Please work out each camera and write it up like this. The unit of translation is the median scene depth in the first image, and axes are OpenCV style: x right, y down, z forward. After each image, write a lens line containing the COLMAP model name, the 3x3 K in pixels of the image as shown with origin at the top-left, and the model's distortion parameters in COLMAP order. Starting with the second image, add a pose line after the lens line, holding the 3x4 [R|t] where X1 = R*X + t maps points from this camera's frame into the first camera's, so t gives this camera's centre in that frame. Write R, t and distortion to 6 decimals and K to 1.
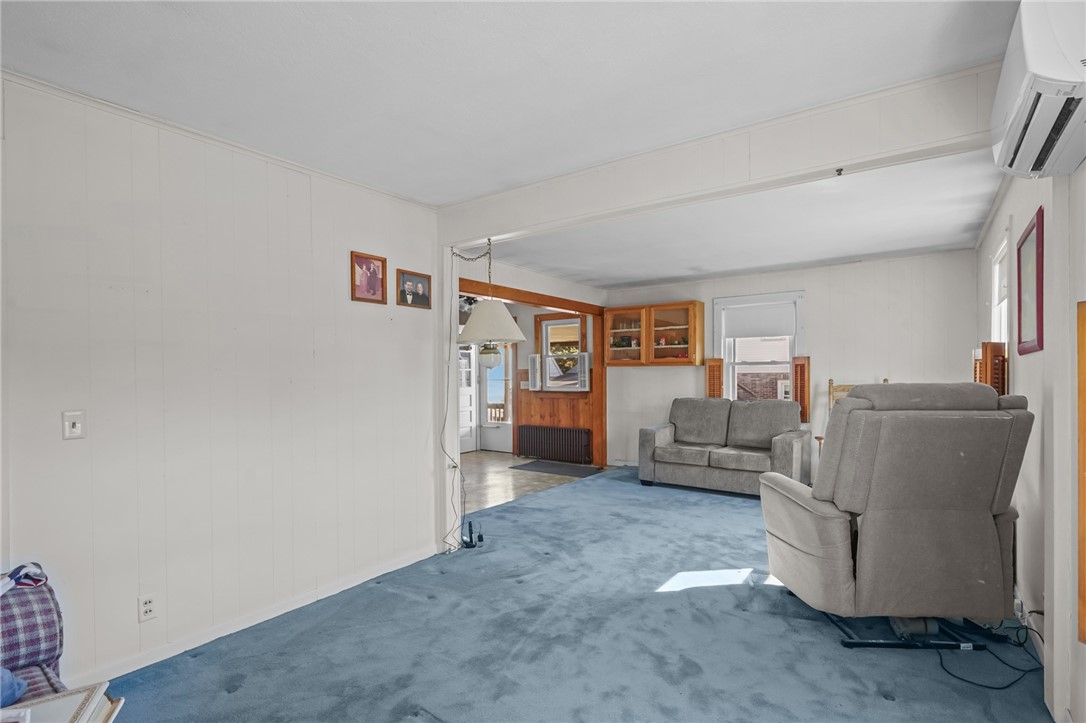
lens RADIAL K [[528.6, 0, 543.3], [0, 528.6, 376.2], [0, 0, 1]] dist [0.000665, -0.000313]
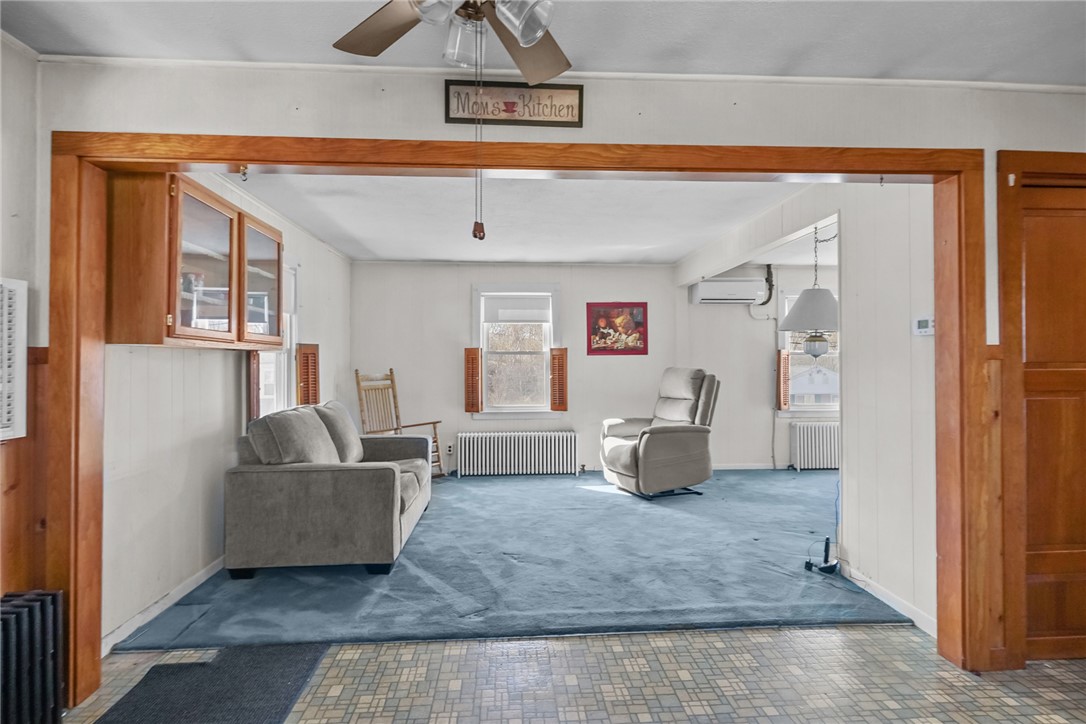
lens RADIAL K [[539.6, 0, 541.6], [0, 539.6, 358.7], [0, 0, 1]] dist [0.001051, -0.001216]
pose [[-0.633665, 0.013285, 0.773494, -0.329022], [0.012201, 0.999900, -0.007179, -0.005184], [-0.773511, 0.004889, -0.633763, 1.198259]]
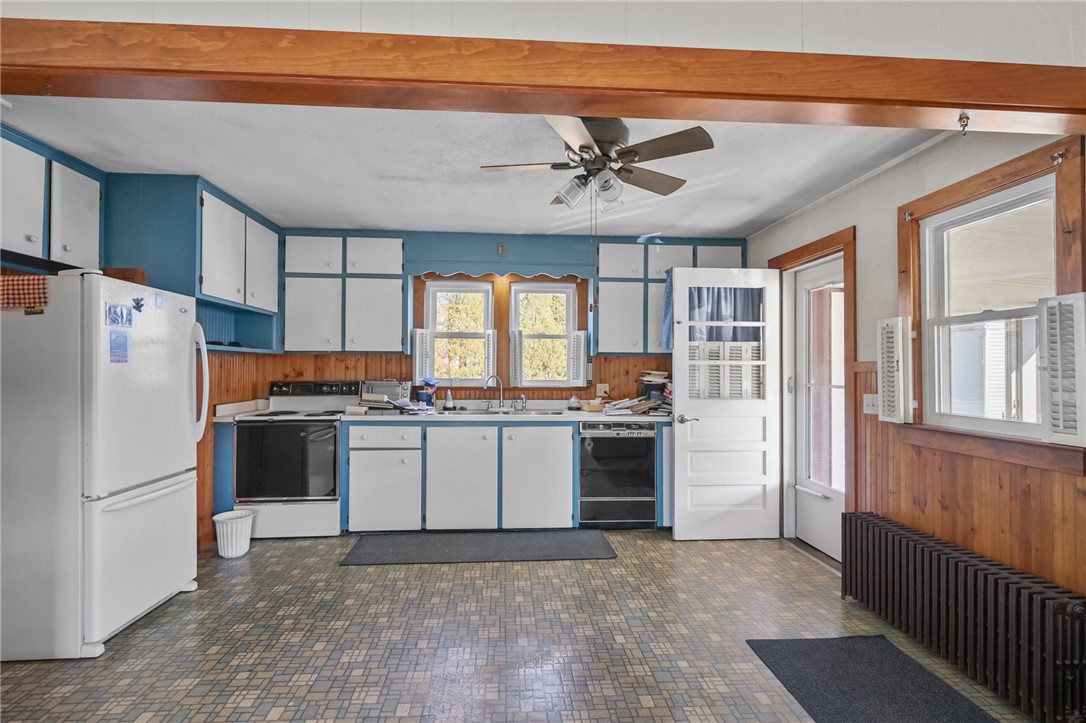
lens RADIAL K [[527.4, 0, 541.6], [0, 527.4, 363.9], [0, 0, 1]] dist [0.003388, -0.000998]
pose [[0.636982, 0.003189, -0.770872, 0.138857], [-0.014489, 0.999864, -0.007837, -0.007011], [0.770743, 0.016161, 0.636941, 0.792574]]
